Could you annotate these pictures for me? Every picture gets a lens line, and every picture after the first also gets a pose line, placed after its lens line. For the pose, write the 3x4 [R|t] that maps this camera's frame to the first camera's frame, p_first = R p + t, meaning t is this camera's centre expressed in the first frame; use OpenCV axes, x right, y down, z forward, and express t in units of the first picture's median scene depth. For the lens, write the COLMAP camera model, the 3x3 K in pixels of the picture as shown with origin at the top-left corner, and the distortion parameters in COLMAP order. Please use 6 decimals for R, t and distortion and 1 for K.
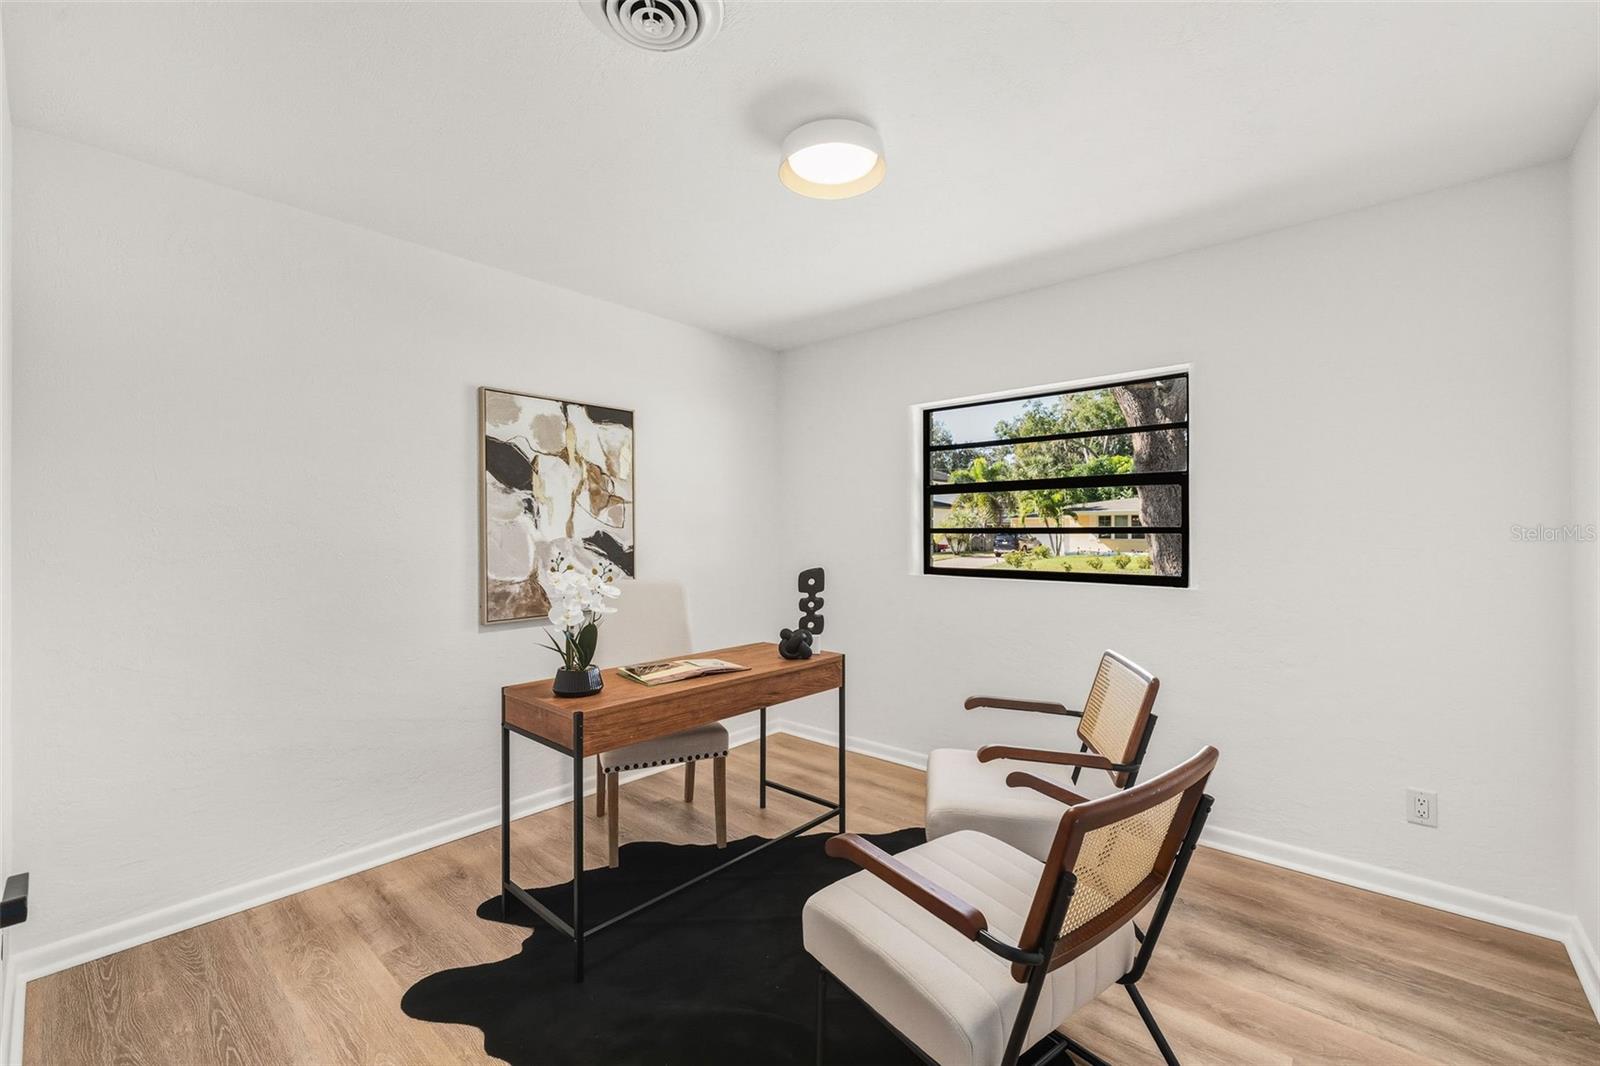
lens RADIAL K [[647.2, 0, 816.8], [0, 647.2, 531.3], [0, 0, 1]] dist [-0.000240, -0.000007]
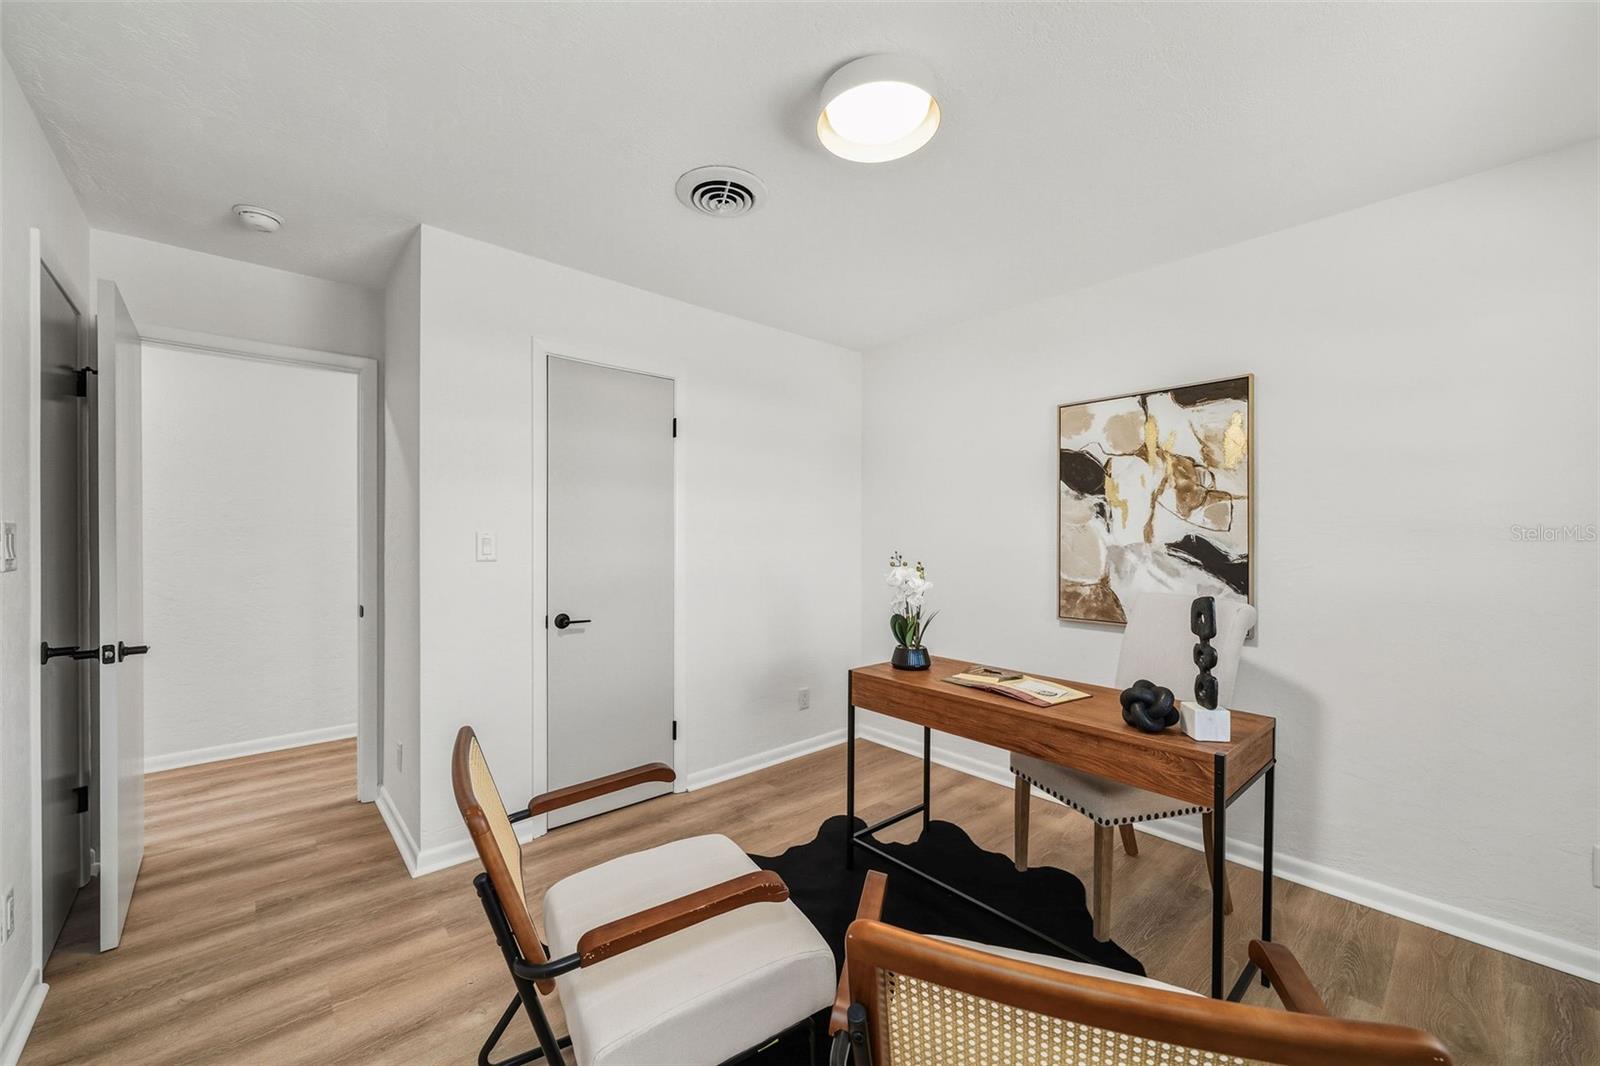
lens RADIAL K [[647.2, 0, 816.5], [0, 647.2, 538.7], [0, 0, 1]] dist [-0.000240, -0.000007]
pose [[-0.125633, 0.003503, -0.992071, 0.578927], [-0.001331, 0.999992, 0.003700, 0.001843], [0.992076, 0.001785, -0.125627, 0.656360]]
